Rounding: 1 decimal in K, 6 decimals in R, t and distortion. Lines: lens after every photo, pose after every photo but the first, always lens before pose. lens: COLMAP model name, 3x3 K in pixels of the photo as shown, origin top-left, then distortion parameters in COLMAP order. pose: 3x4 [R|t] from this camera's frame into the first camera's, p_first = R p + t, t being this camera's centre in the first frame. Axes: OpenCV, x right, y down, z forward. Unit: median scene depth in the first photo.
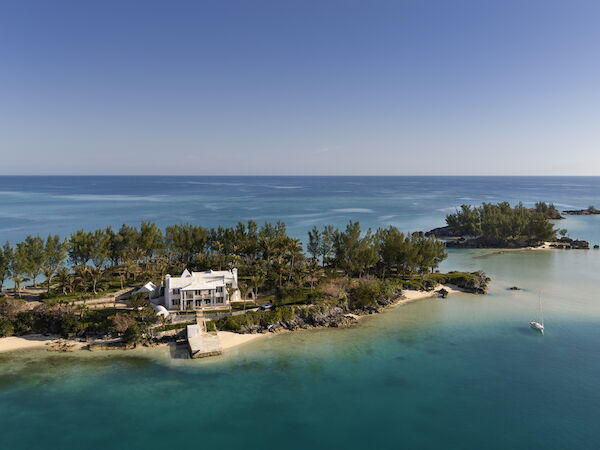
lens RADIAL K [[563.0, 0, 300.0], [0, 563.0, 225.0], [0, 0, 1]] dist [0.007874, -0.017369]
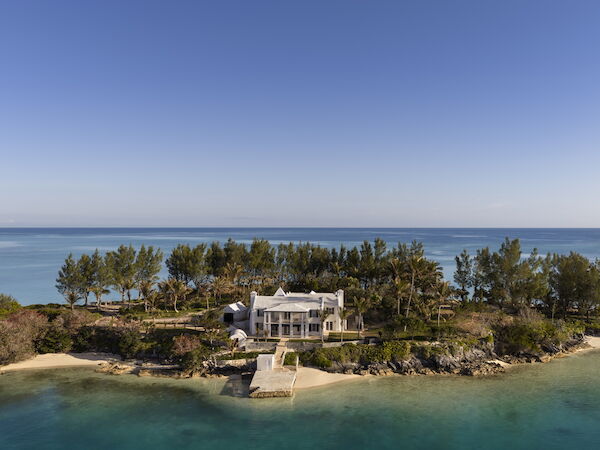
lens RADIAL K [[563.0, 0, 300.0], [0, 563.0, 225.0], [0, 0, 1]] dist [0.007874, -0.017369]
pose [[0.947166, -0.000091, -0.320743, 0.086701], [-0.029991, 0.995594, -0.088845, 0.062802], [0.319337, 0.093770, 0.942990, 0.254417]]
